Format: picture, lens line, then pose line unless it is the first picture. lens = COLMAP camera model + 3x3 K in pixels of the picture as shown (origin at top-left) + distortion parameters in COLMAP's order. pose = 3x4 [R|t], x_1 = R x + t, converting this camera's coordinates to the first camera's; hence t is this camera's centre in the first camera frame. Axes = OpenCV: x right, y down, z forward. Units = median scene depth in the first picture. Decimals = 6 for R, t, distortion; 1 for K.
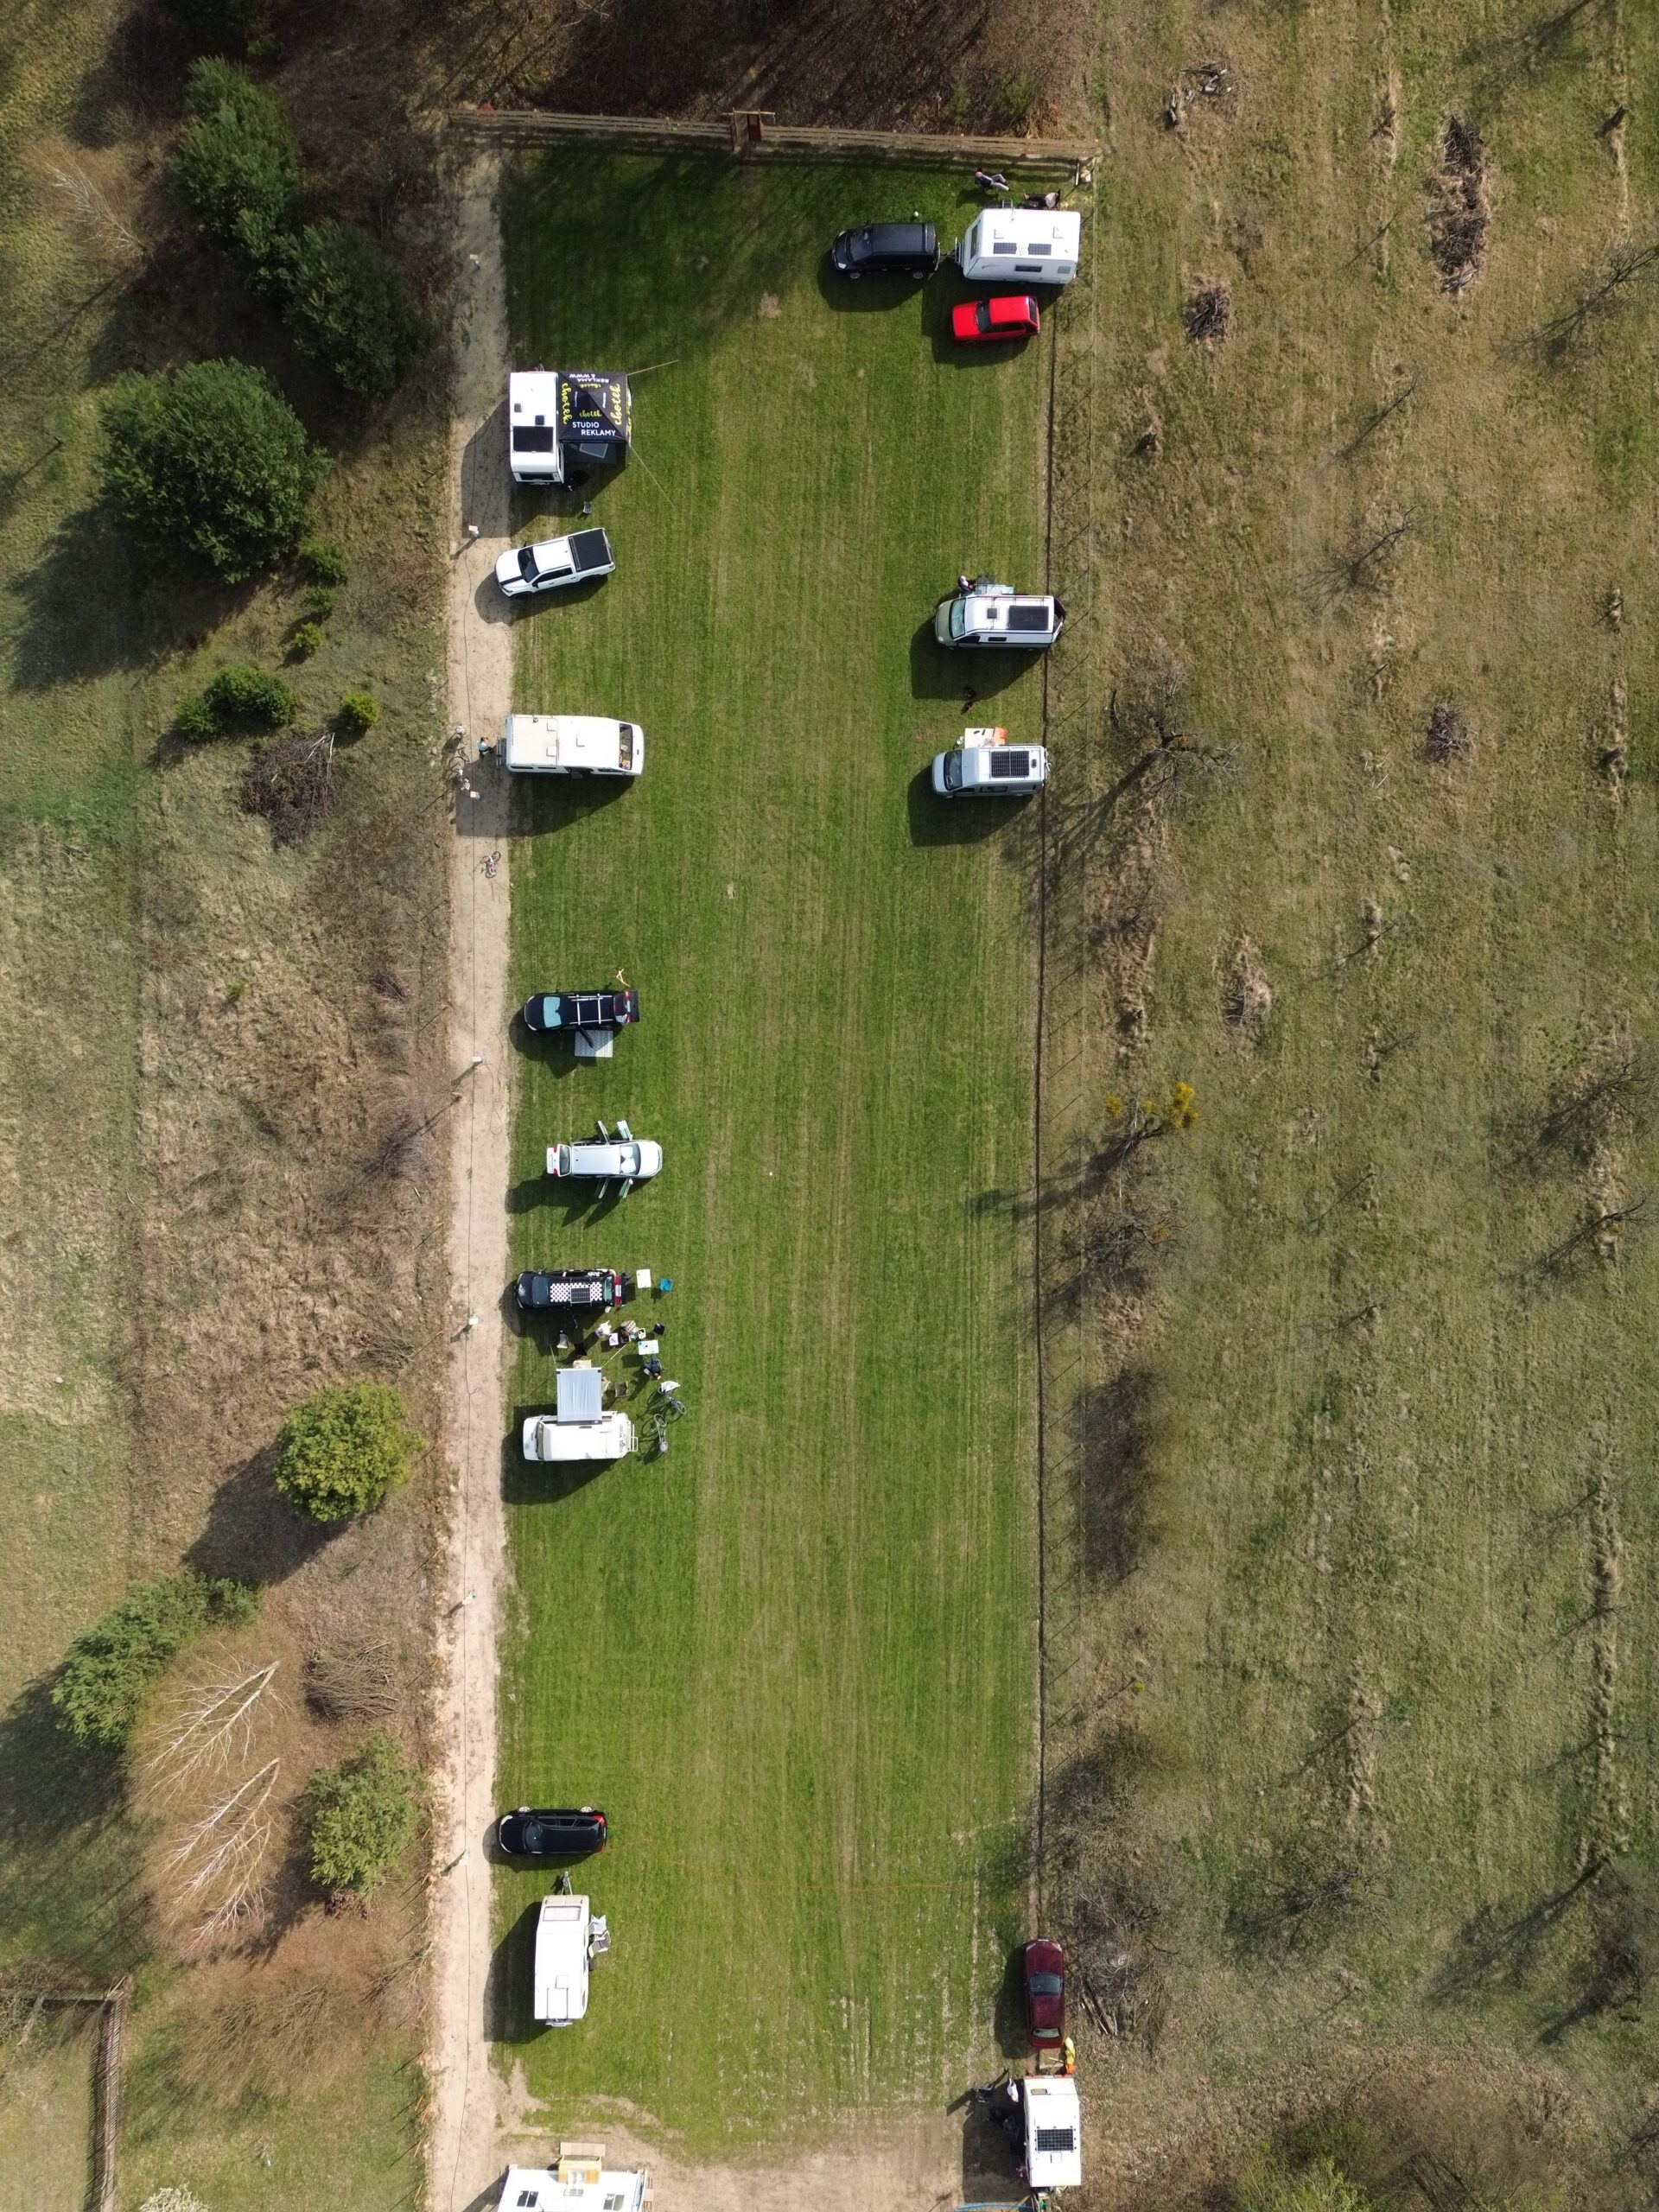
lens RADIAL K [[1556.5, 0, 837.7], [0, 1556.5, 1108.7], [0, 0, 1]] dist [0.059812, -0.054357]
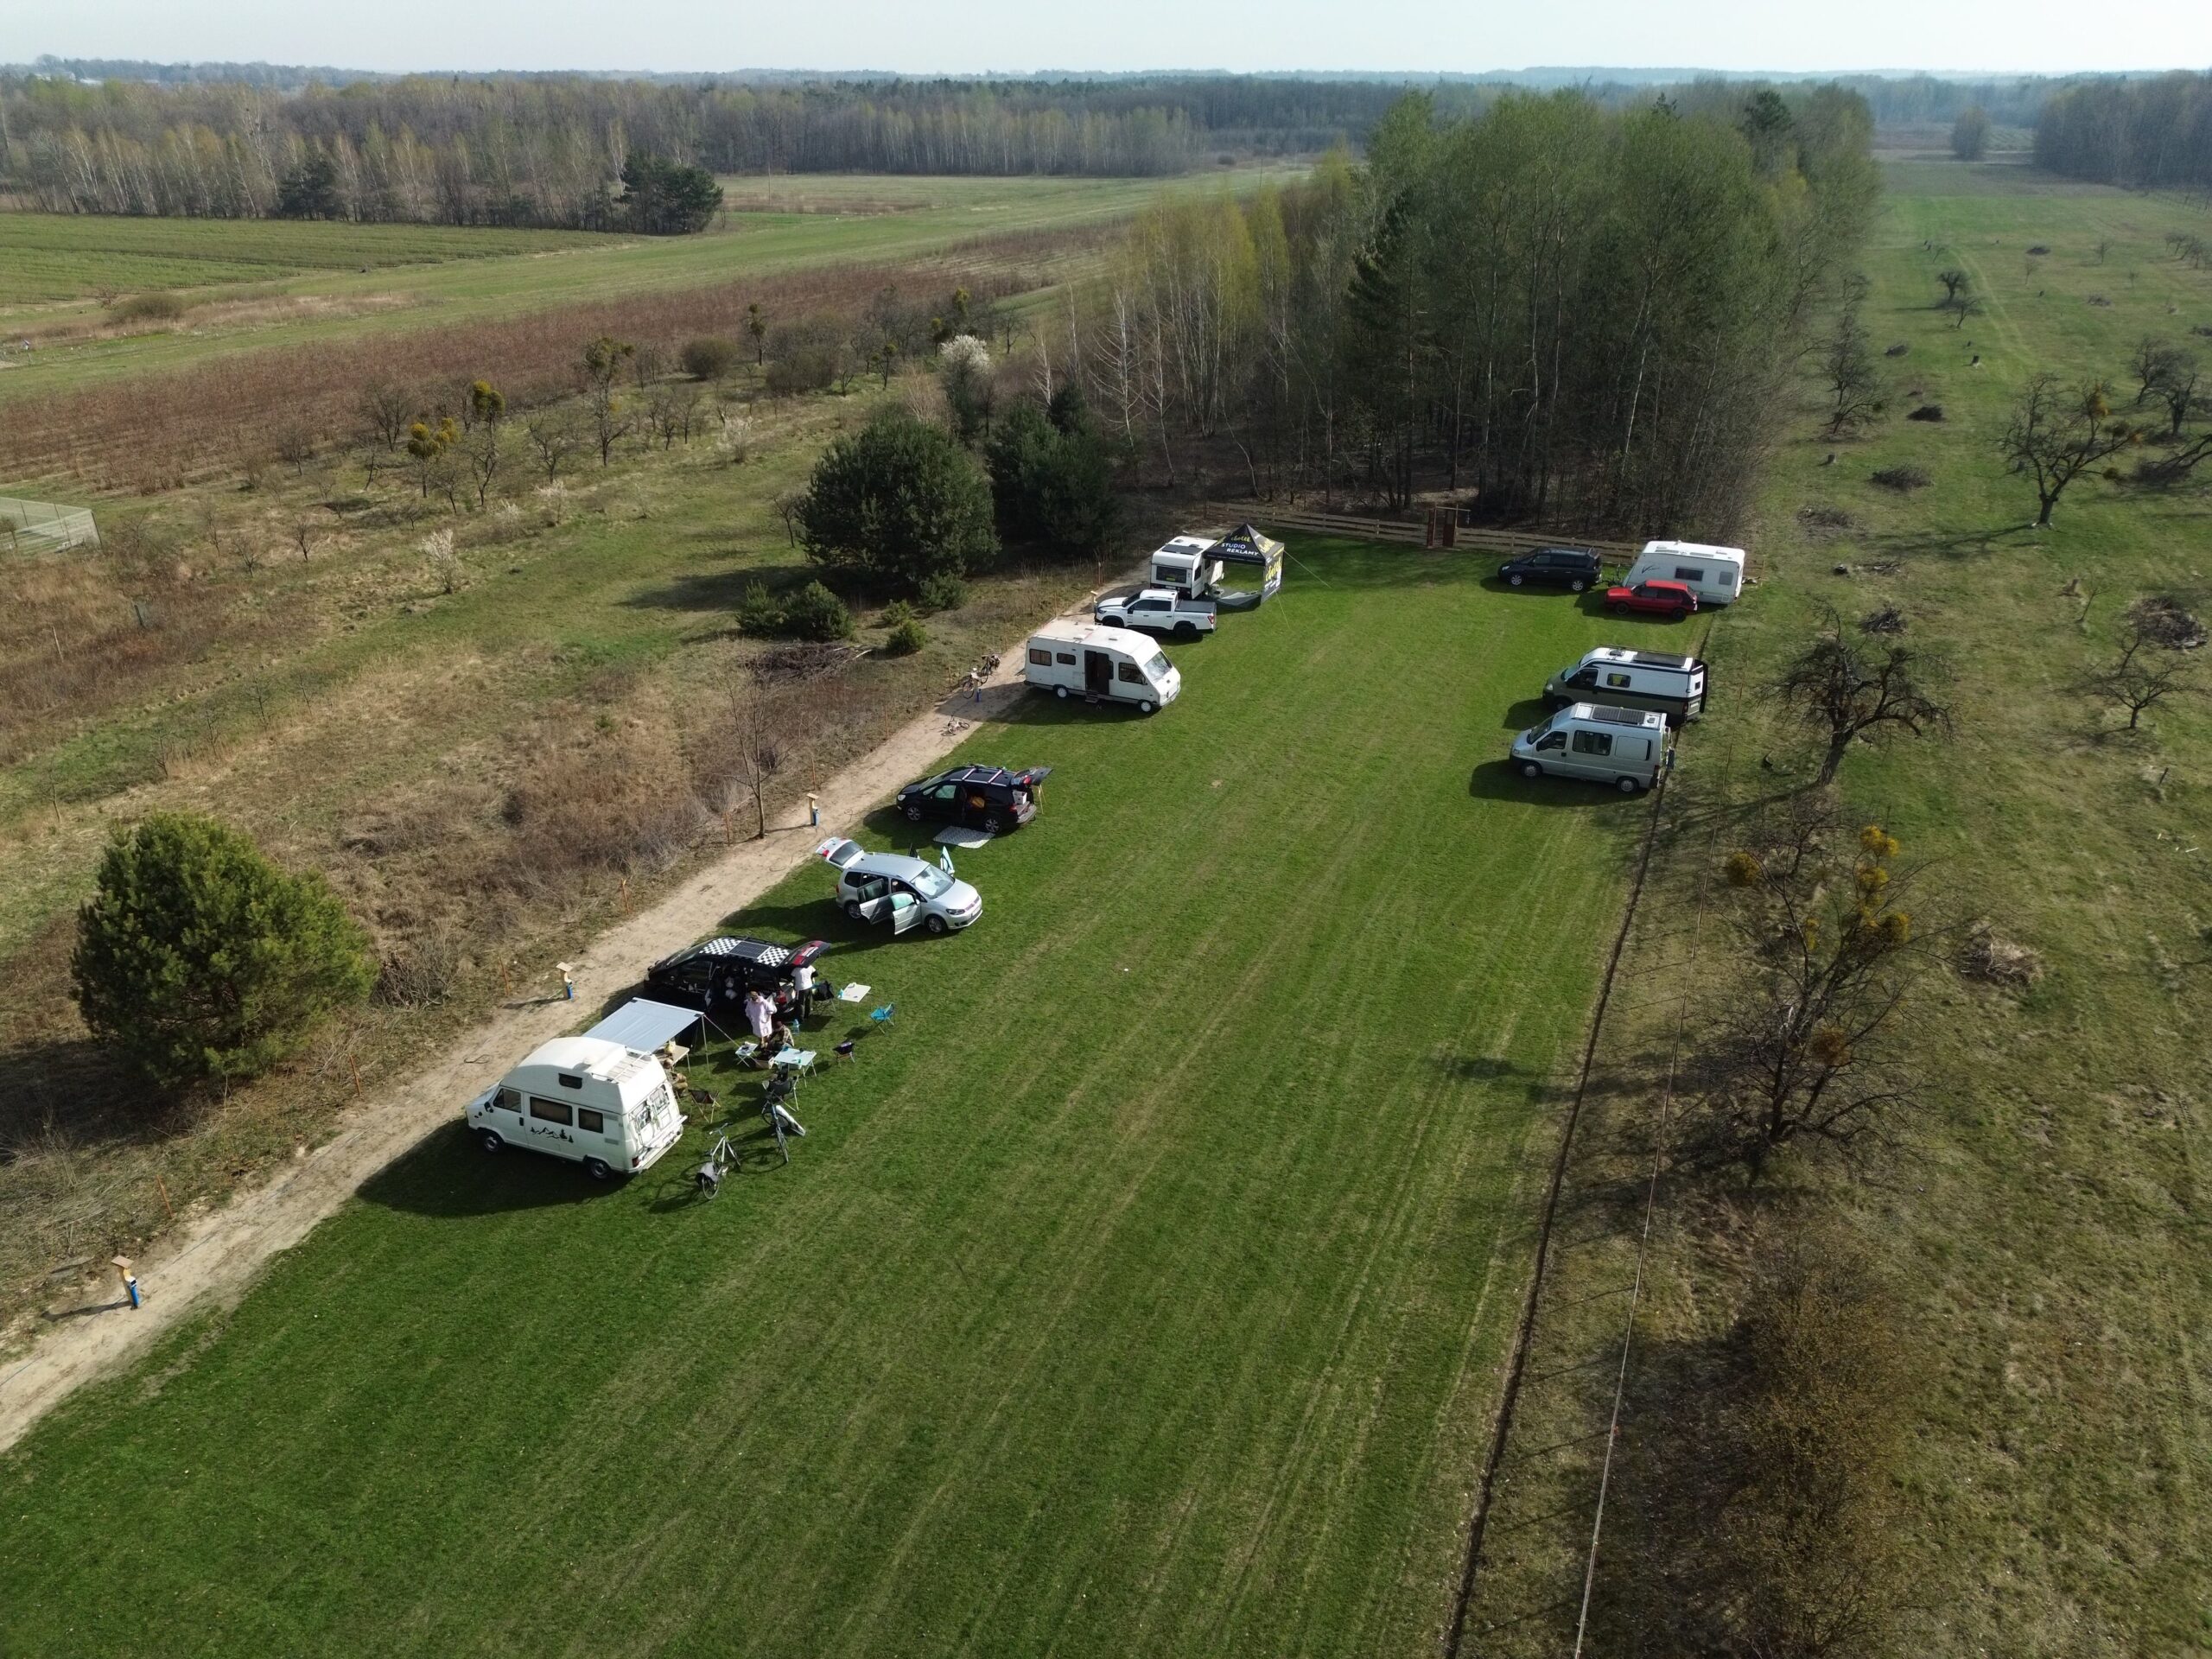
lens RADIAL K [[1556.5, 0, 1114.0], [0, 1556.5, 831.0], [0, 0, 1]] dist [0.059812, -0.054357]
pose [[0.925002, 0.166690, -0.341447, 0.148171], [-0.379960, 0.402671, -0.832758, 0.522177], [-0.001322, 0.900039, 0.435807, 0.691205]]
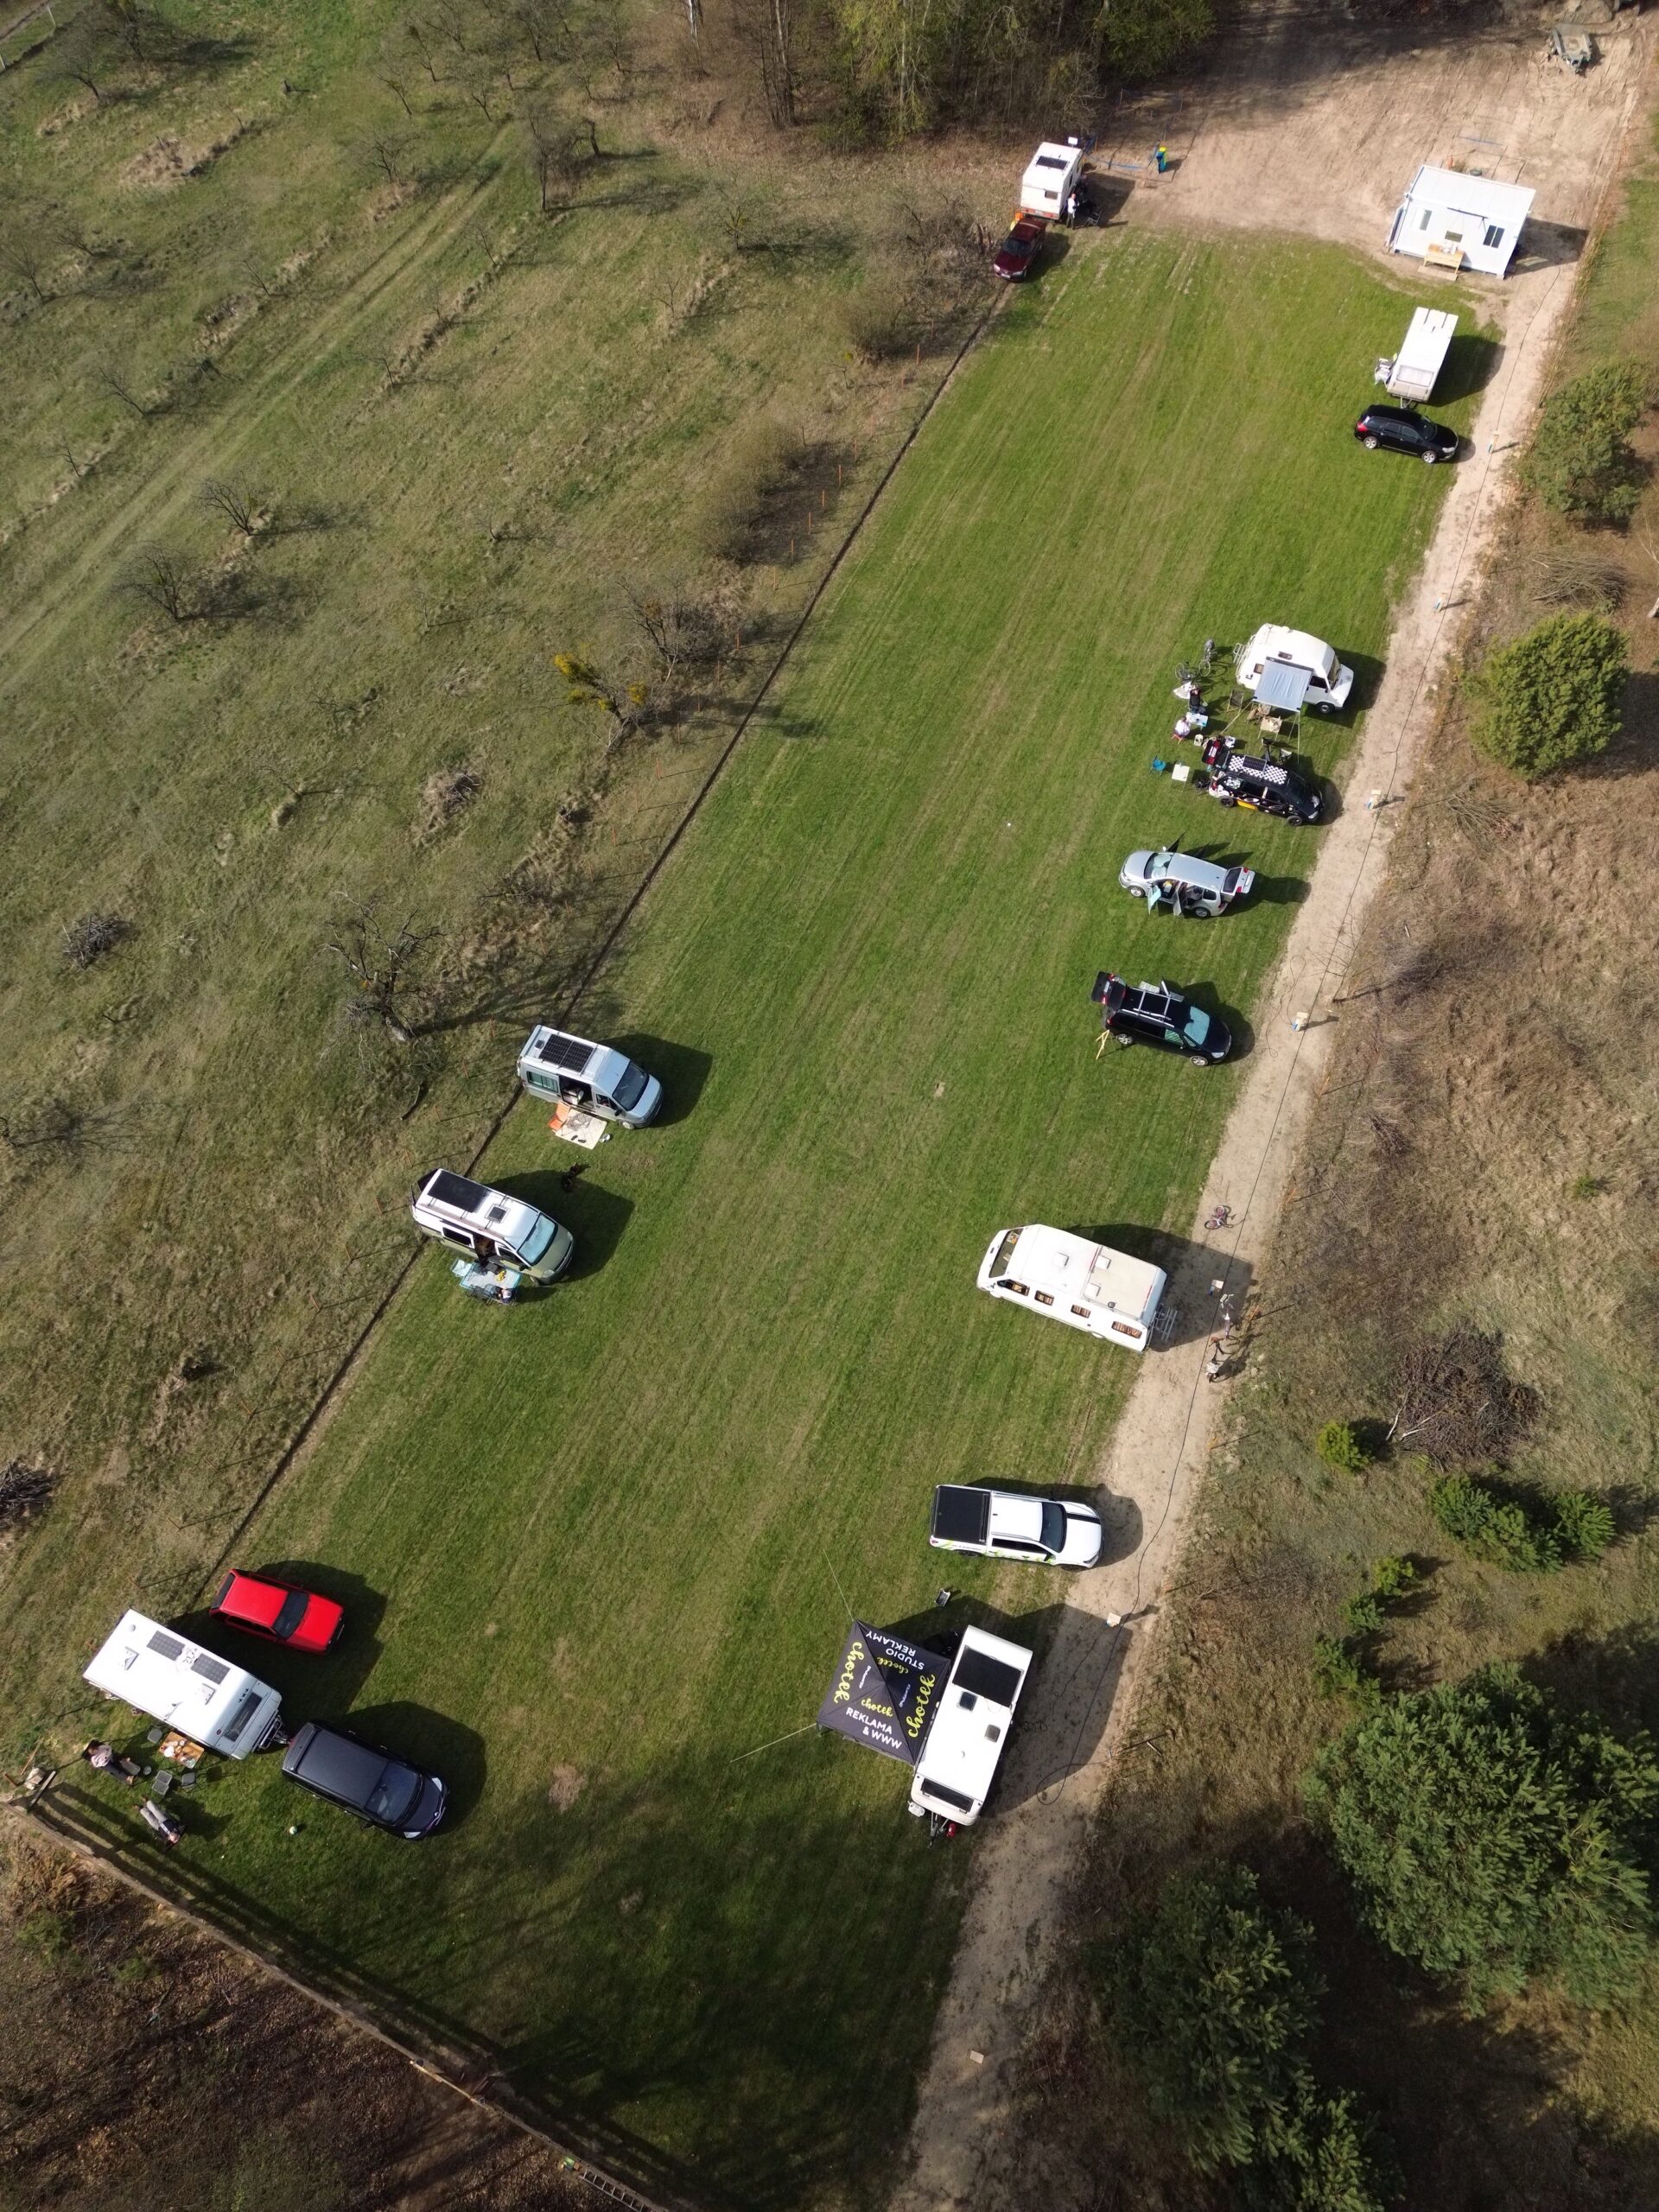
lens RADIAL K [[1556.5, 0, 817.7], [0, 1556.5, 1094.6], [0, 0, 1]] dist [0.059812, -0.054357]
pose [[-0.922297, -0.331040, 0.199453, -0.172713], [0.386479, -0.792427, 0.471904, -0.550432], [0.001833, 0.512320, 0.858793, 0.306667]]
